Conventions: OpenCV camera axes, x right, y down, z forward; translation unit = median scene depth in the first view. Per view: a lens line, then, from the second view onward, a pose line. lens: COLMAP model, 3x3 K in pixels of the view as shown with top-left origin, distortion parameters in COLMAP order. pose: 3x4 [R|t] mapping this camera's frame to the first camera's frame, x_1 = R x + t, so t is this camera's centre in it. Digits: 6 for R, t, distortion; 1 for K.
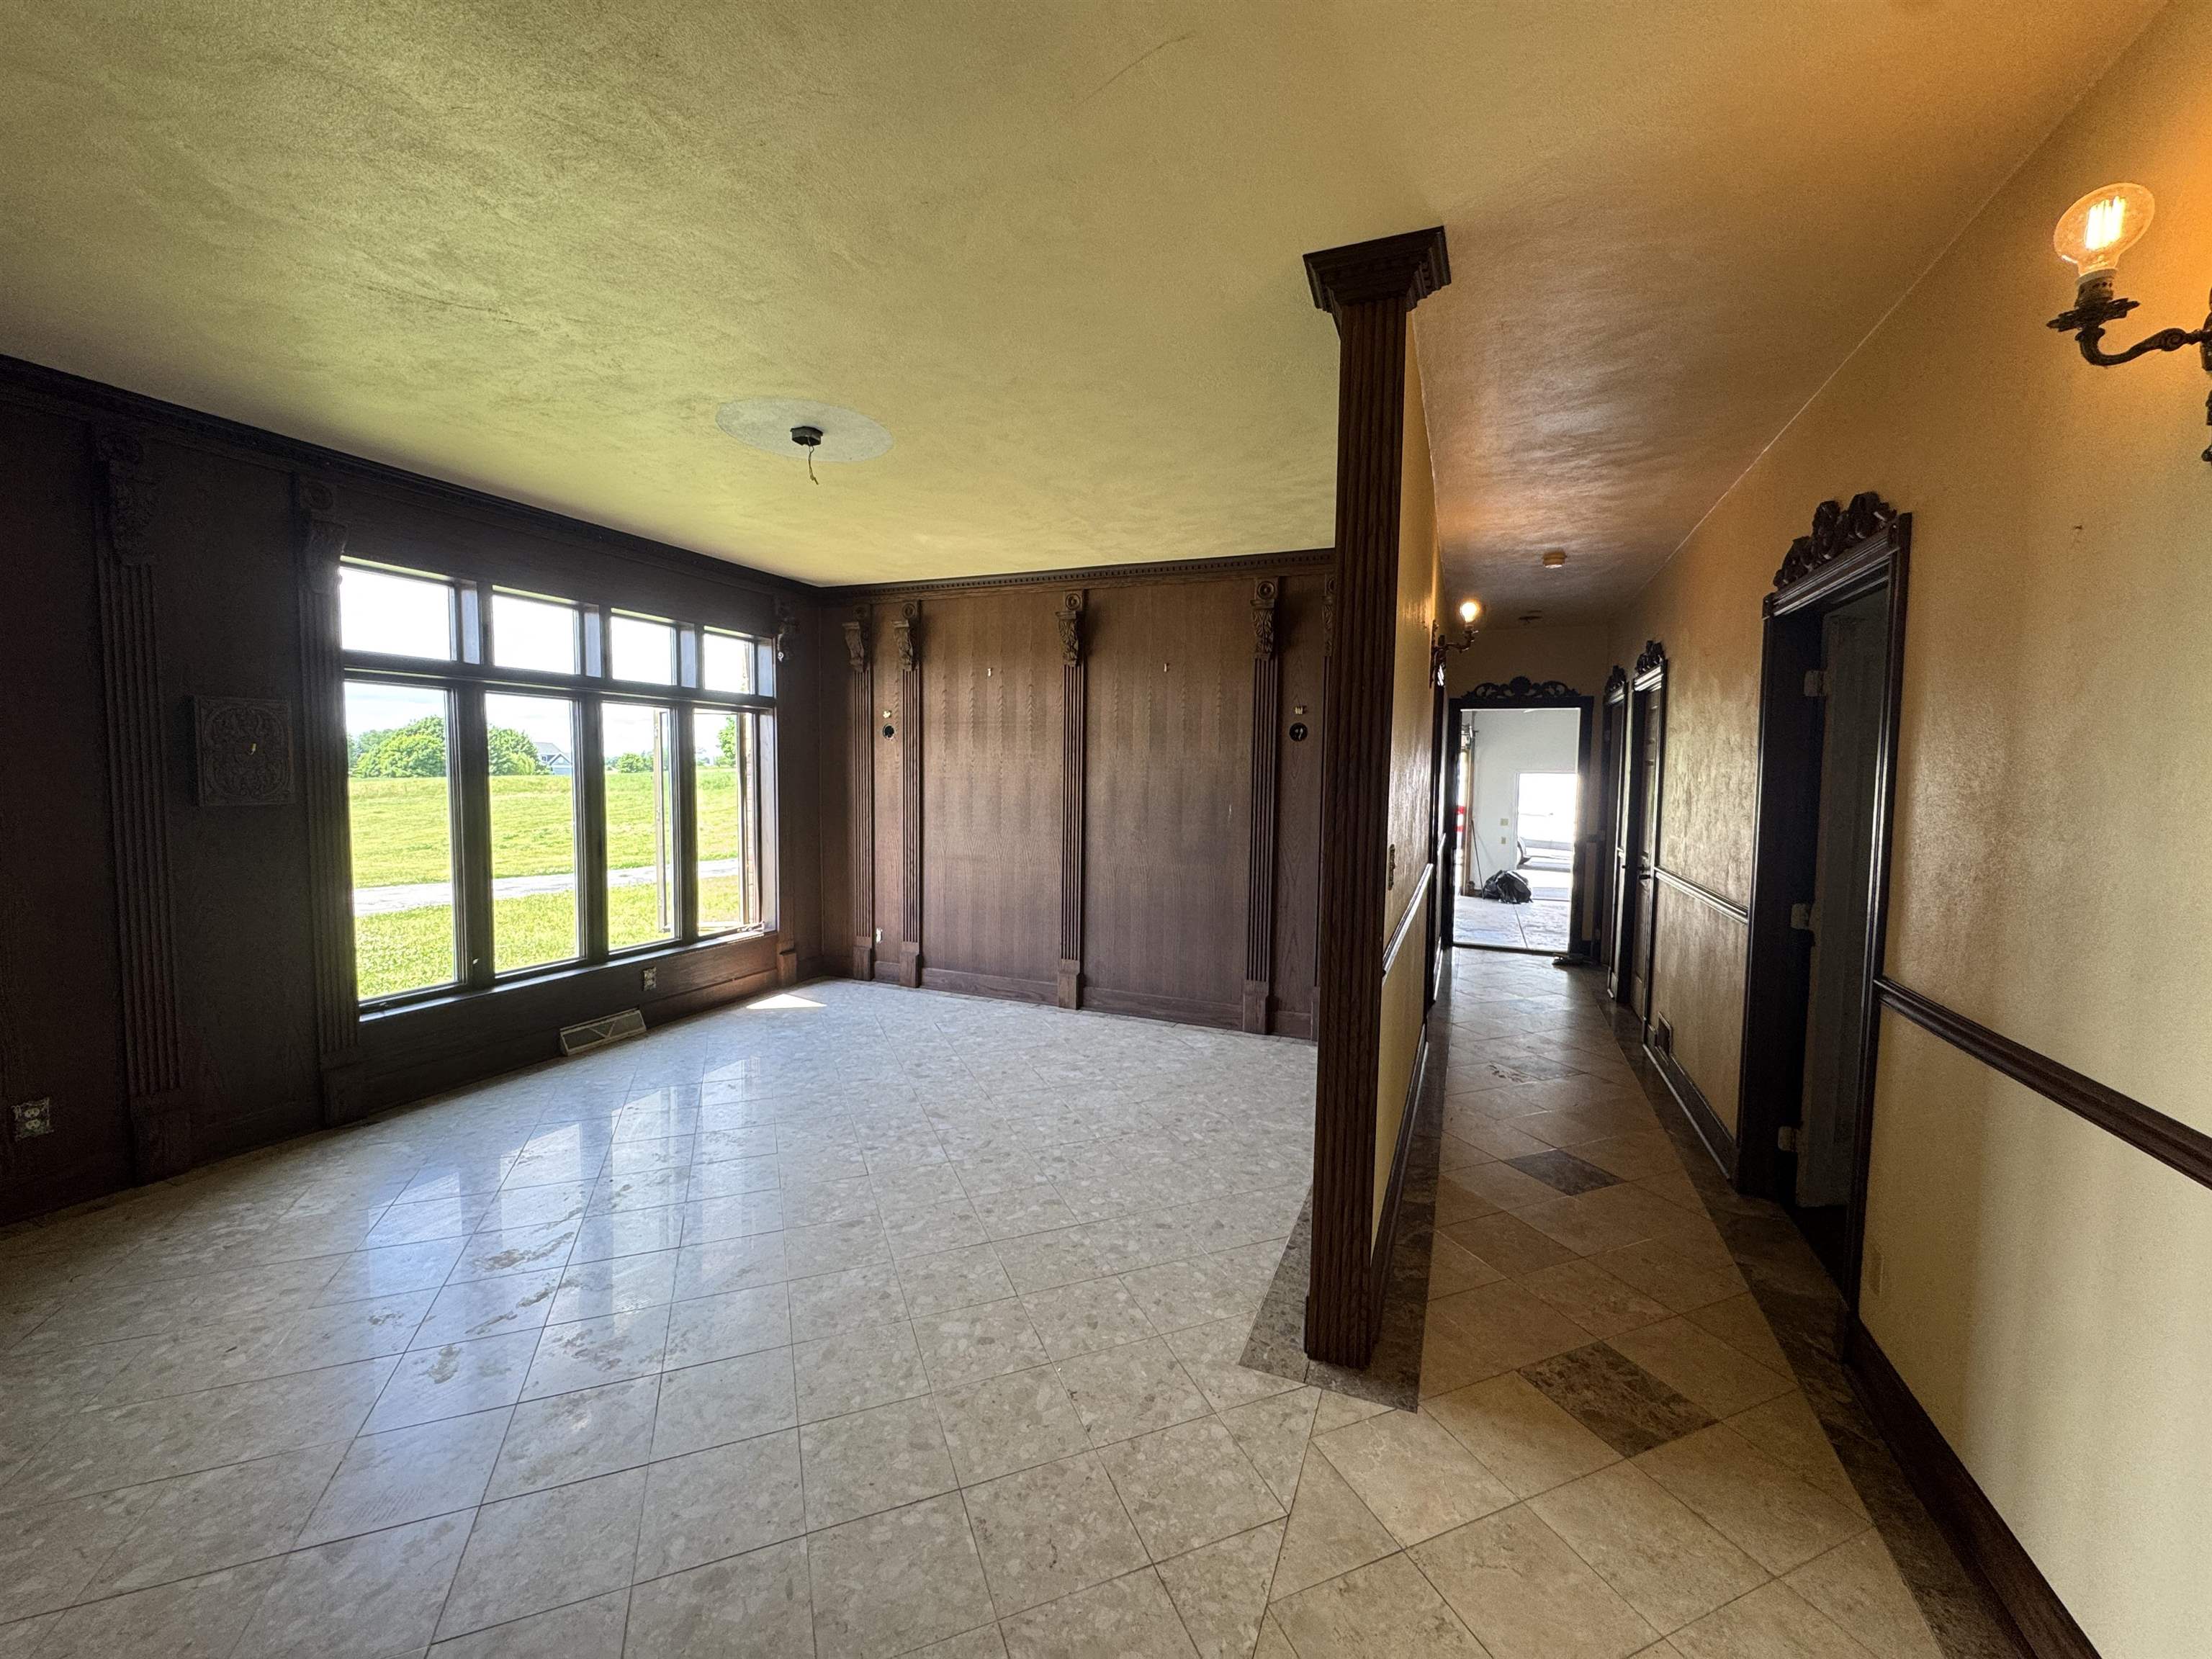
lens RADIAL K [[882.3, 0, 1099.9], [0, 882.3, 830.6], [0, 0, 1]] dist [-0.005582, 0.000791]
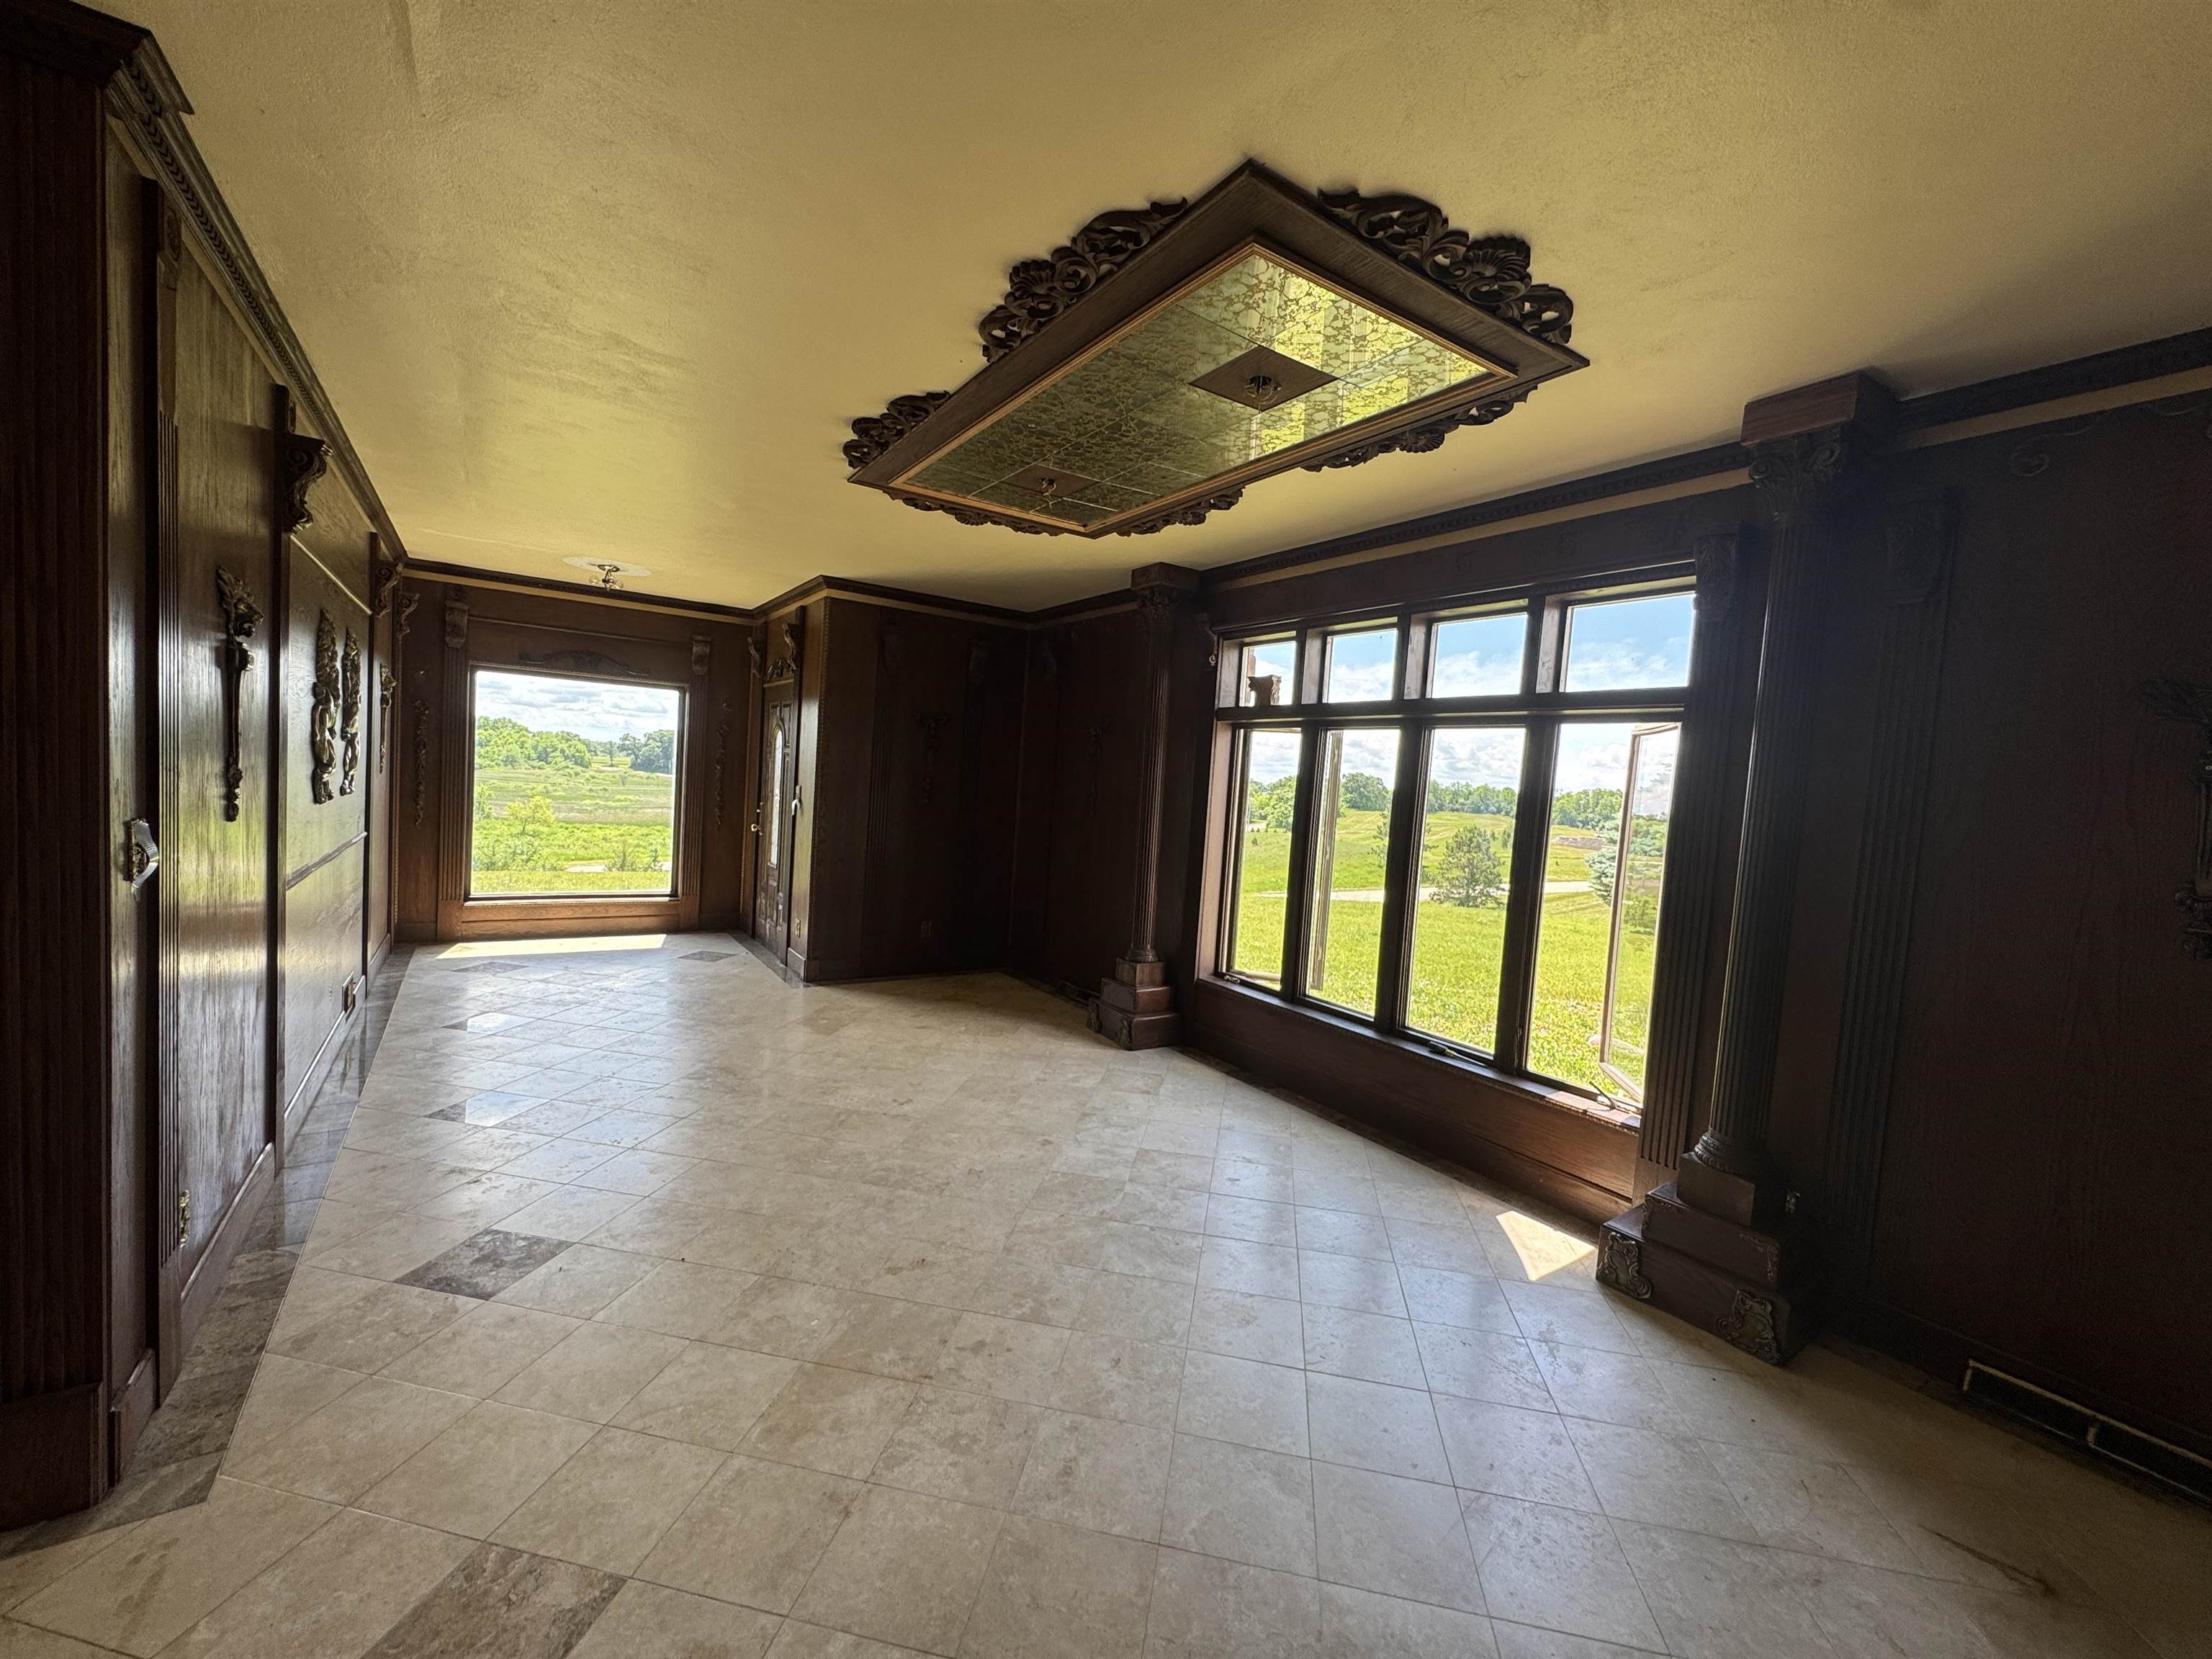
lens RADIAL K [[882.3, 0, 1097.4], [0, 882.3, 830.6], [0, 0, 1]] dist [-0.005582, 0.000791]
pose [[-0.544806, 0.021079, -0.838297, 0.287181], [-0.113508, 0.988630, 0.098628, -0.091663], [0.830844, 0.148886, -0.536219, 1.151657]]
